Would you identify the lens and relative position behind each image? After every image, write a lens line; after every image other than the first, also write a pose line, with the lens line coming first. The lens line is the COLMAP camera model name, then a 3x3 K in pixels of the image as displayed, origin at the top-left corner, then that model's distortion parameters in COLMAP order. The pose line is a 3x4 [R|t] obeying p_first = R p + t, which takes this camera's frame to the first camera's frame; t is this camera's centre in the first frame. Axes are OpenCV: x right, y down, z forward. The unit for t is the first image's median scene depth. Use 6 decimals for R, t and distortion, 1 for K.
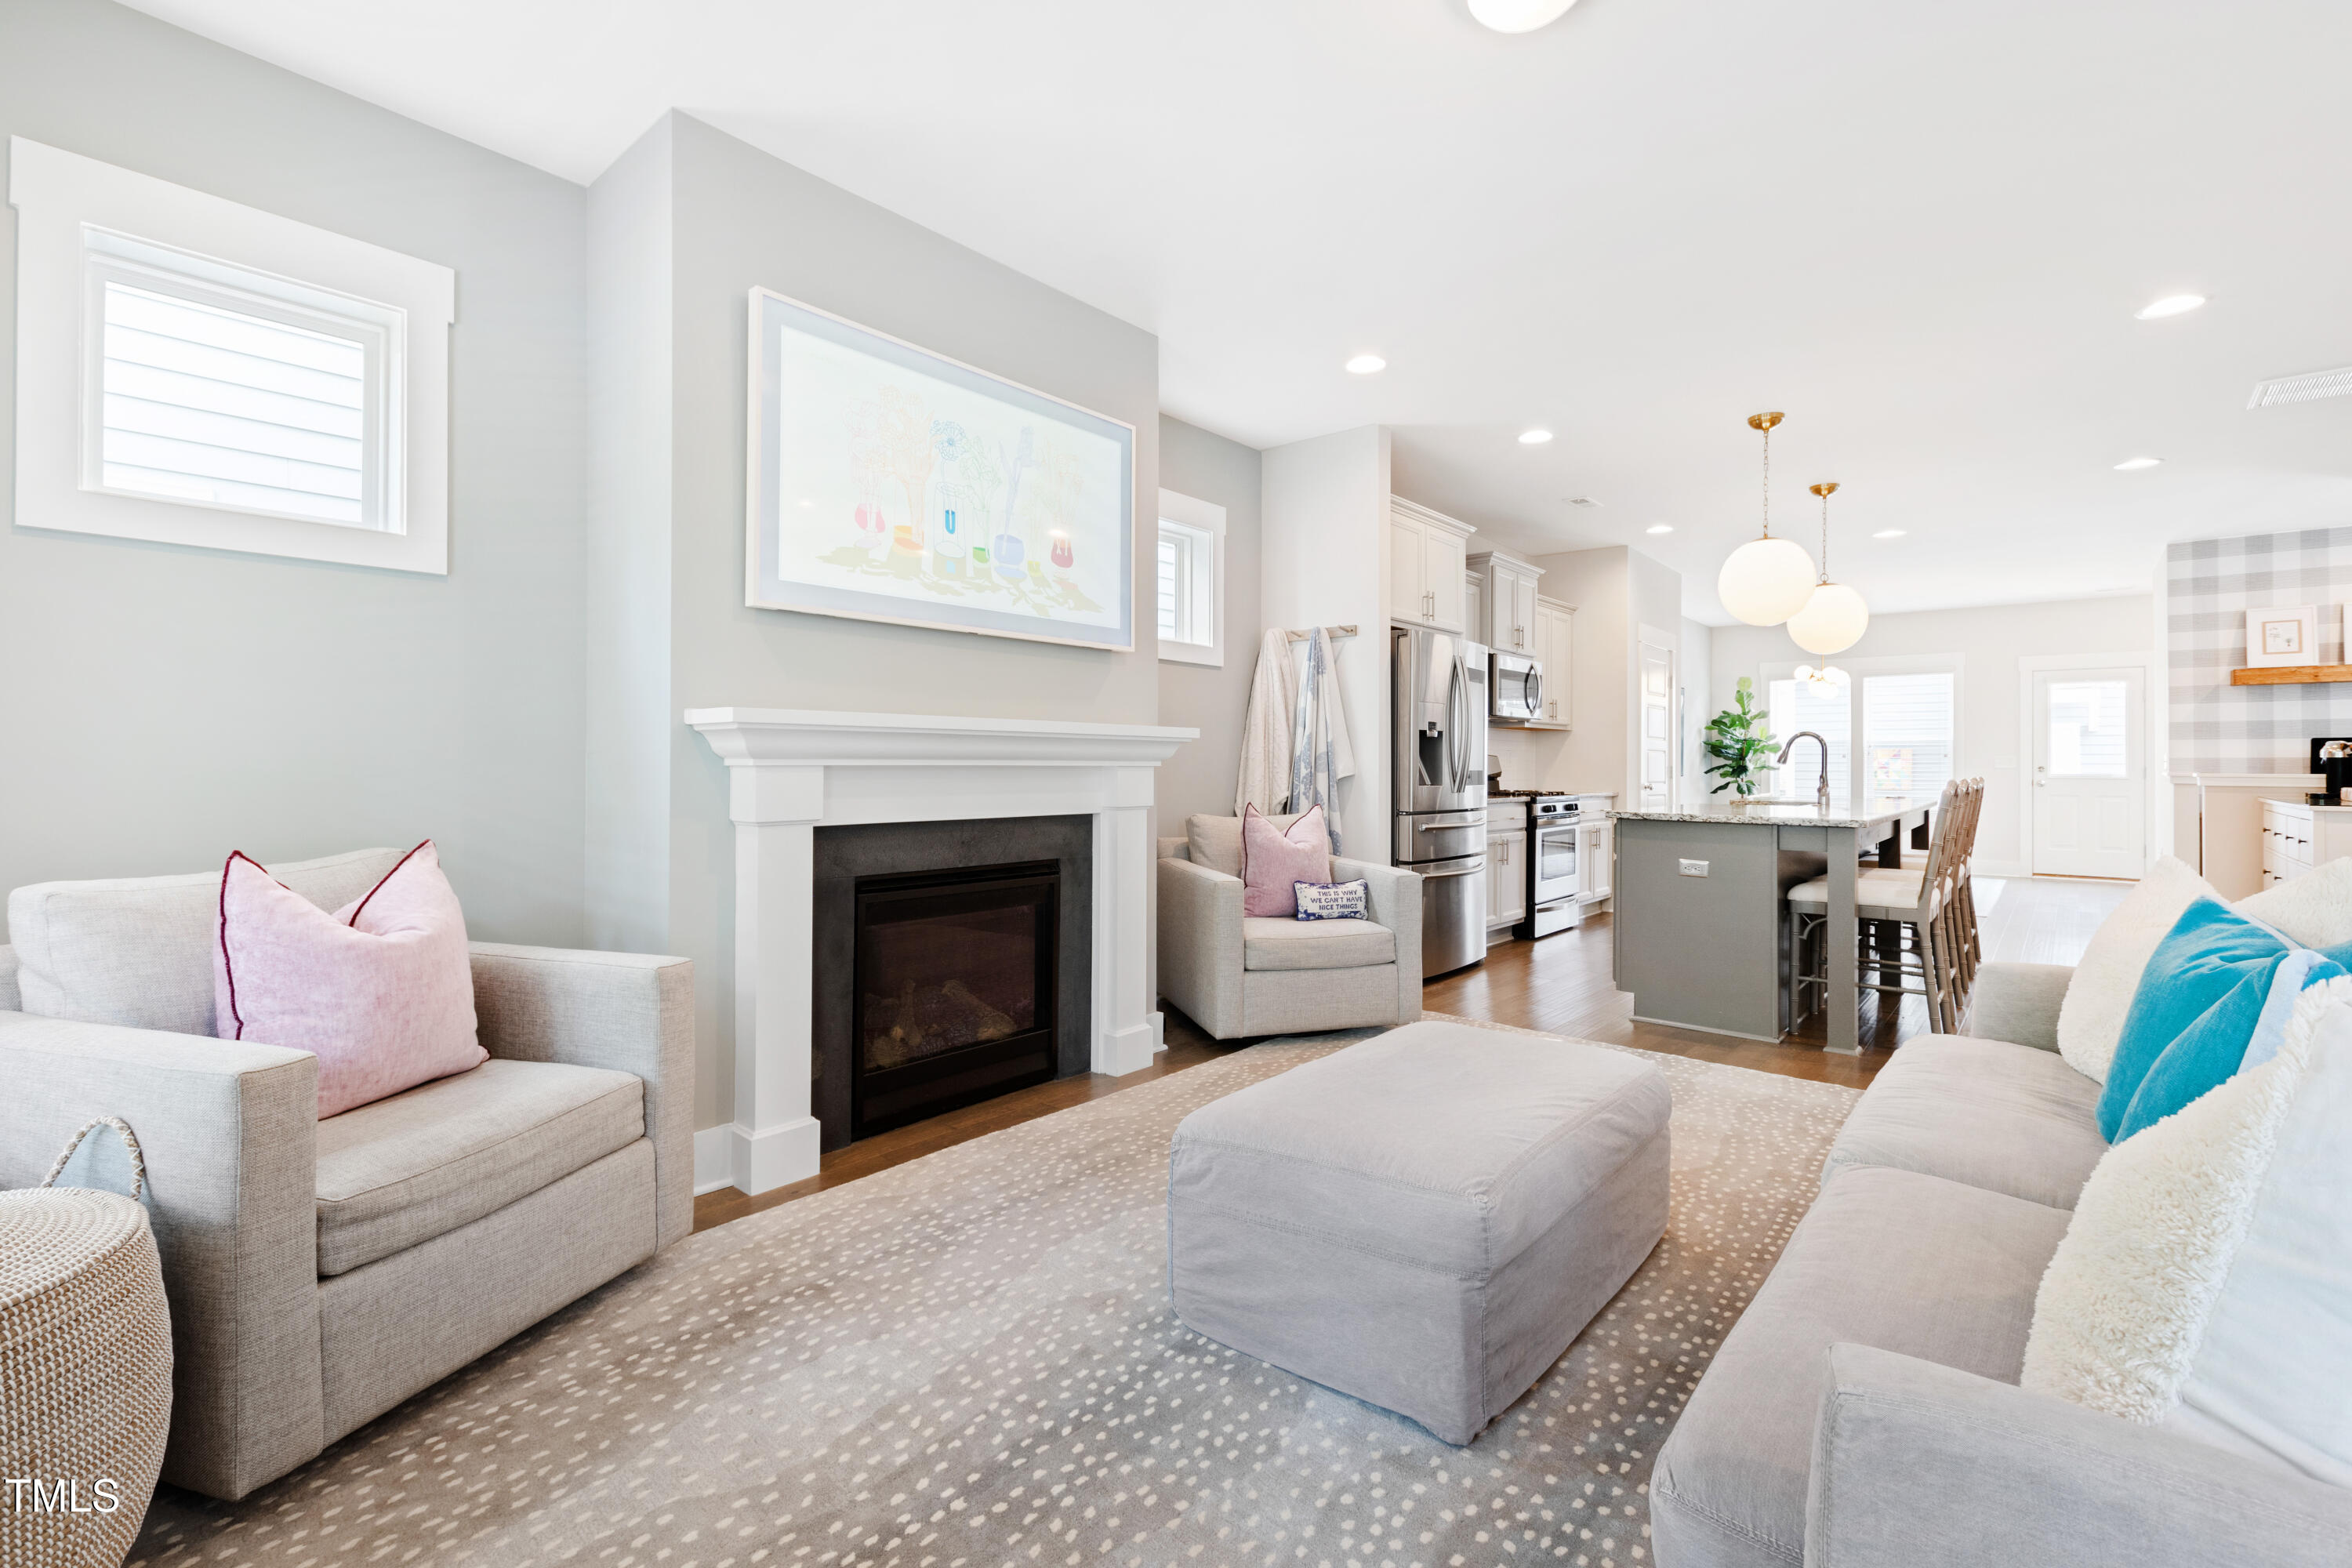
lens RADIAL K [[1032.3, 0, 1168.4], [0, 1032.3, 767.0], [0, 0, 1]] dist [0.007159, -0.000028]
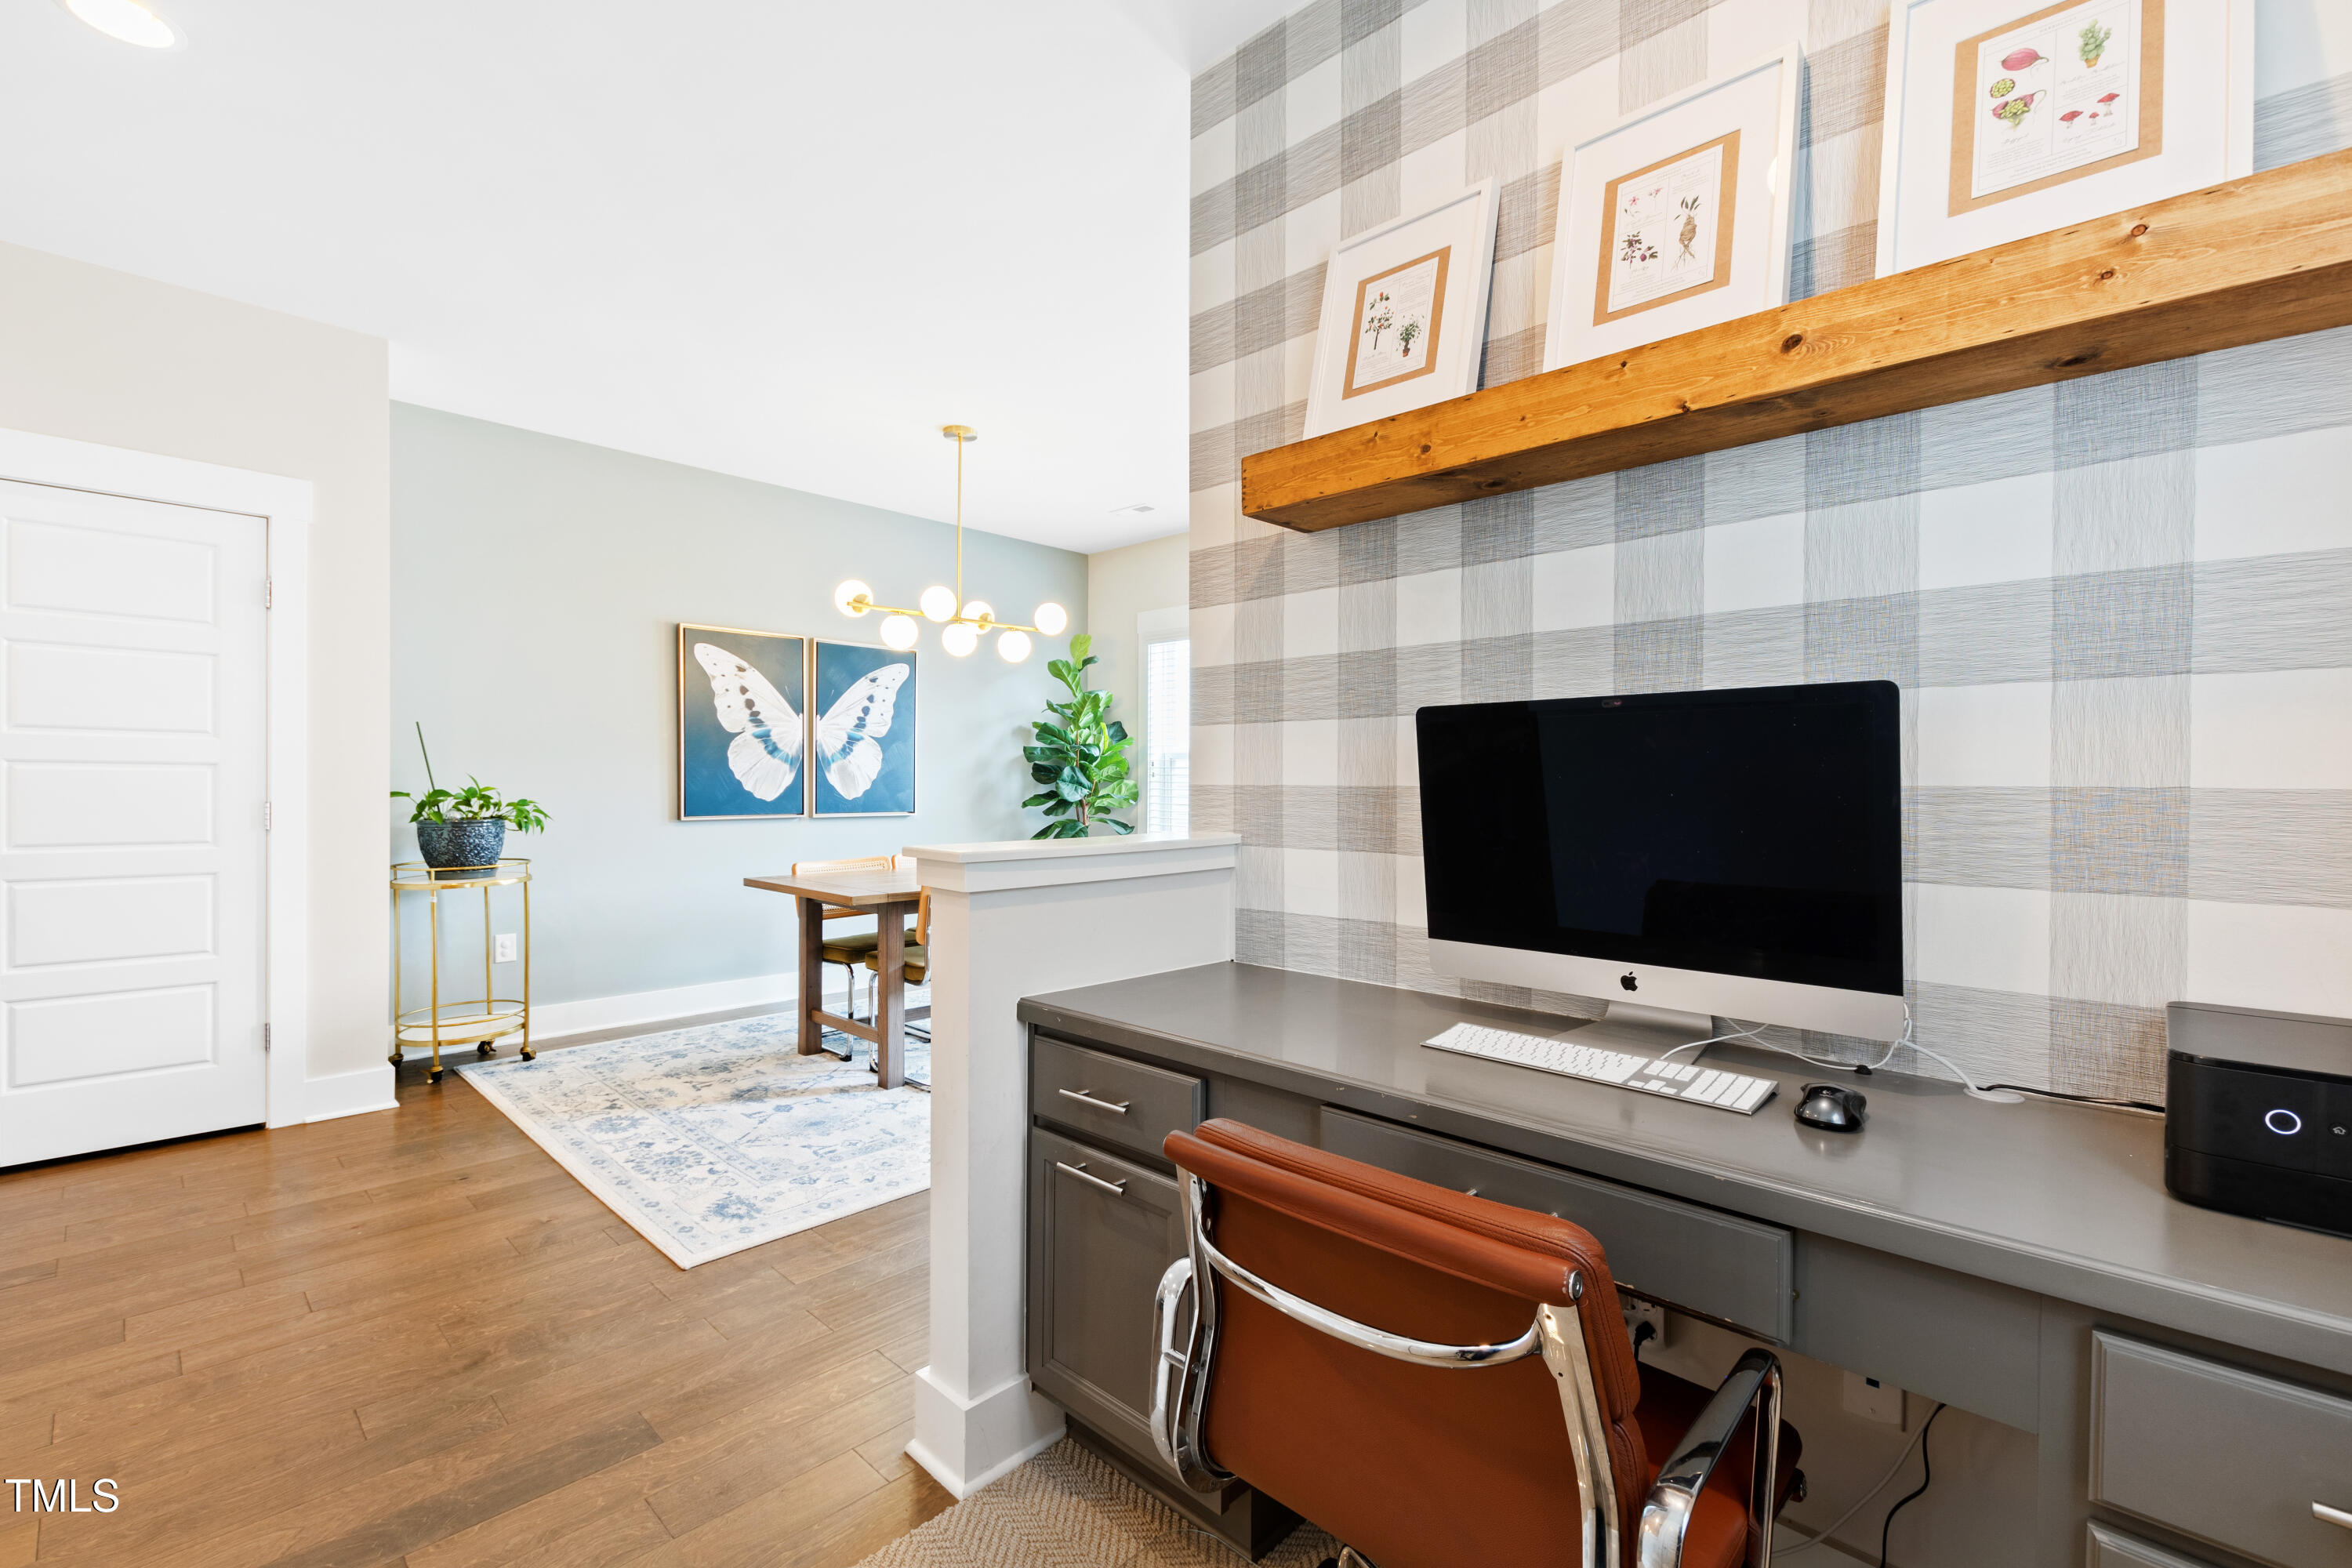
lens RADIAL K [[1018.6, 0, 1170.6], [0, 1018.6, 793.4], [0, 0, 1]] dist [0.001129, 0.000164]
pose [[0.998973, 0.005808, -0.044937, 2.172169], [-0.005566, 0.999969, 0.005524, -0.018169], [0.044968, -0.005268, 0.998975, 1.571161]]
